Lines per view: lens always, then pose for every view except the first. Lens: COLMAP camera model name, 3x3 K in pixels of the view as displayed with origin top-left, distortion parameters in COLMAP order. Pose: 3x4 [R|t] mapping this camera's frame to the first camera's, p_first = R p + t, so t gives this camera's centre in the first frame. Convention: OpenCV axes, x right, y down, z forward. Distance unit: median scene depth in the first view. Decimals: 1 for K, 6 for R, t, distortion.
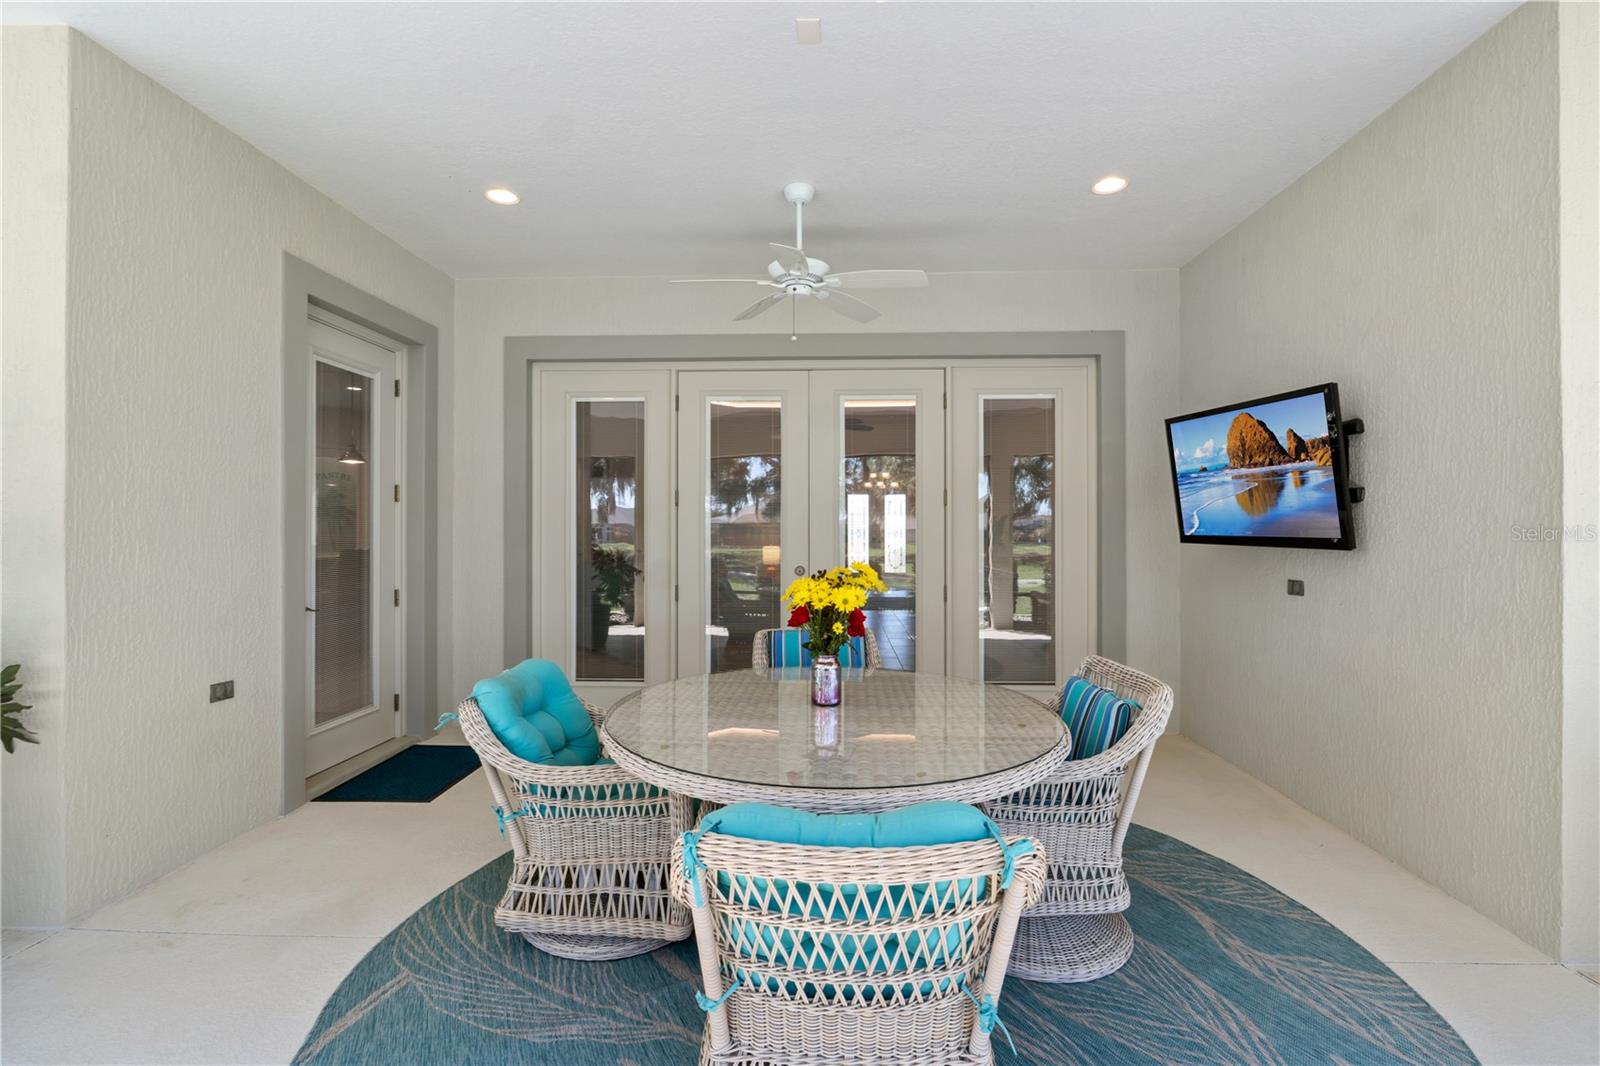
lens RADIAL K [[737.1, 0, 804.1], [0, 737.1, 534.0], [0, 0, 1]] dist [-0.011145, 0.002910]
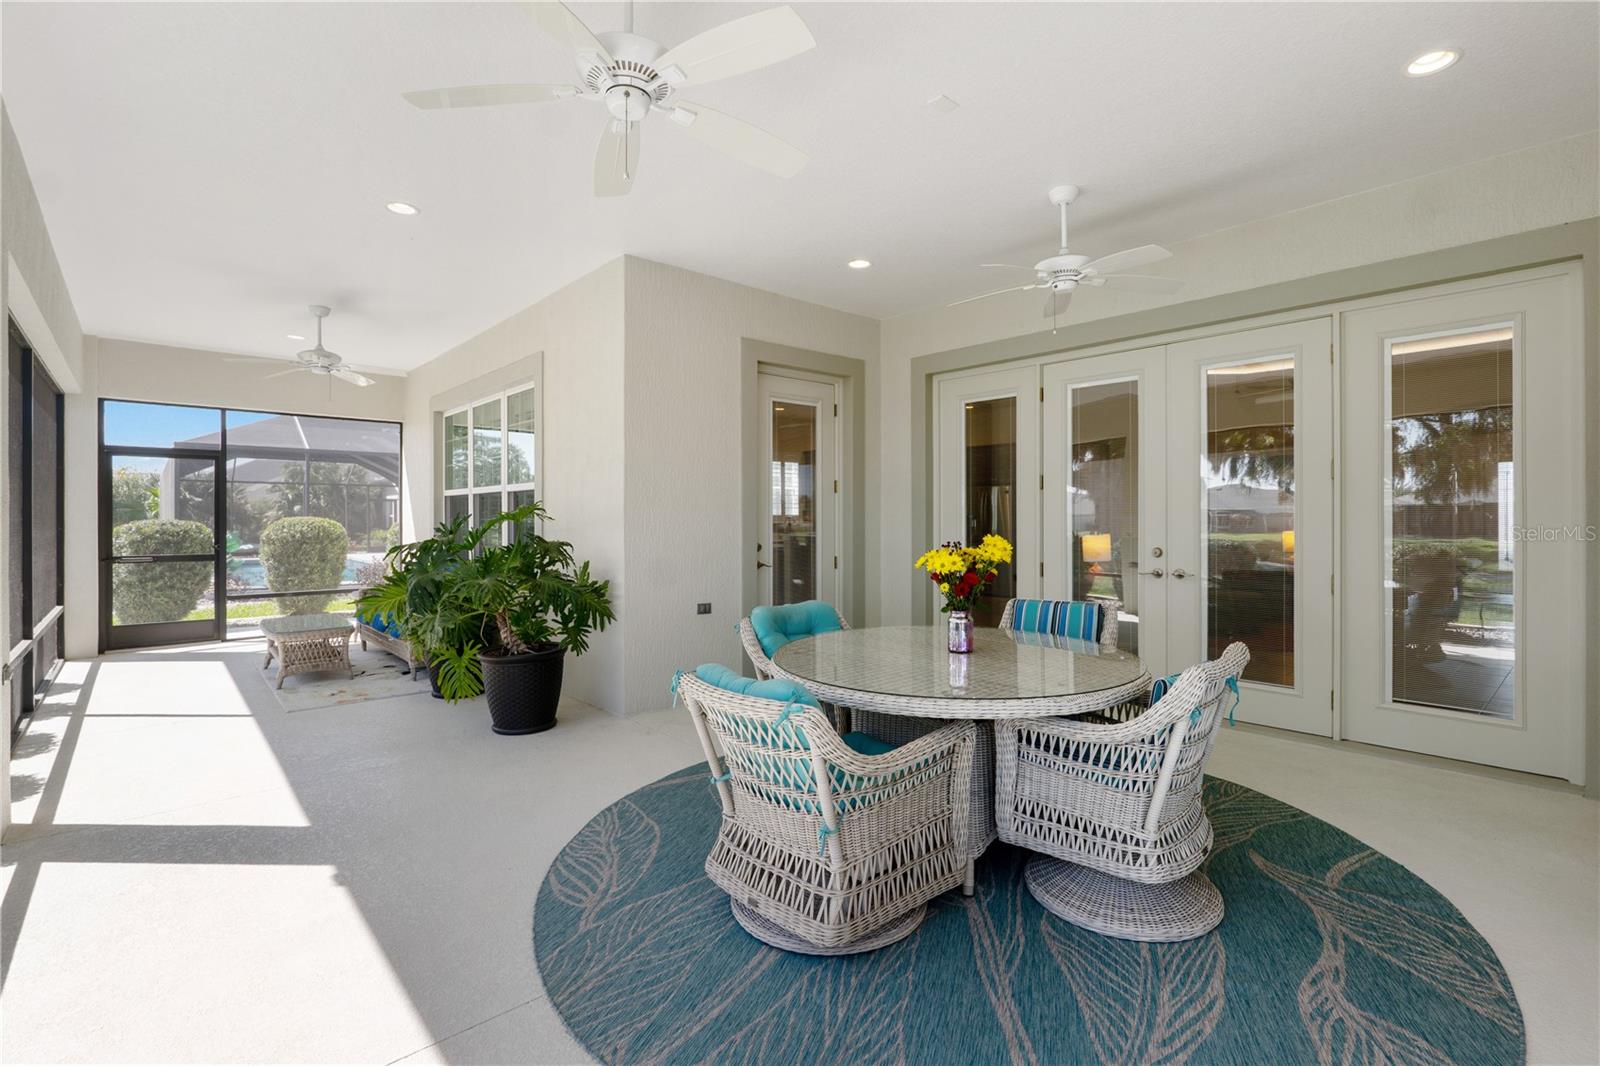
lens RADIAL K [[737.1, 0, 787.5], [0, 737.1, 520.1], [0, 0, 1]] dist [-0.011145, 0.002910]
pose [[0.691154, -0.000539, -0.722707, 0.512659], [0.001449, 0.999999, 0.000640, 0.009169], [0.722706, -0.001490, 0.691154, -0.032104]]
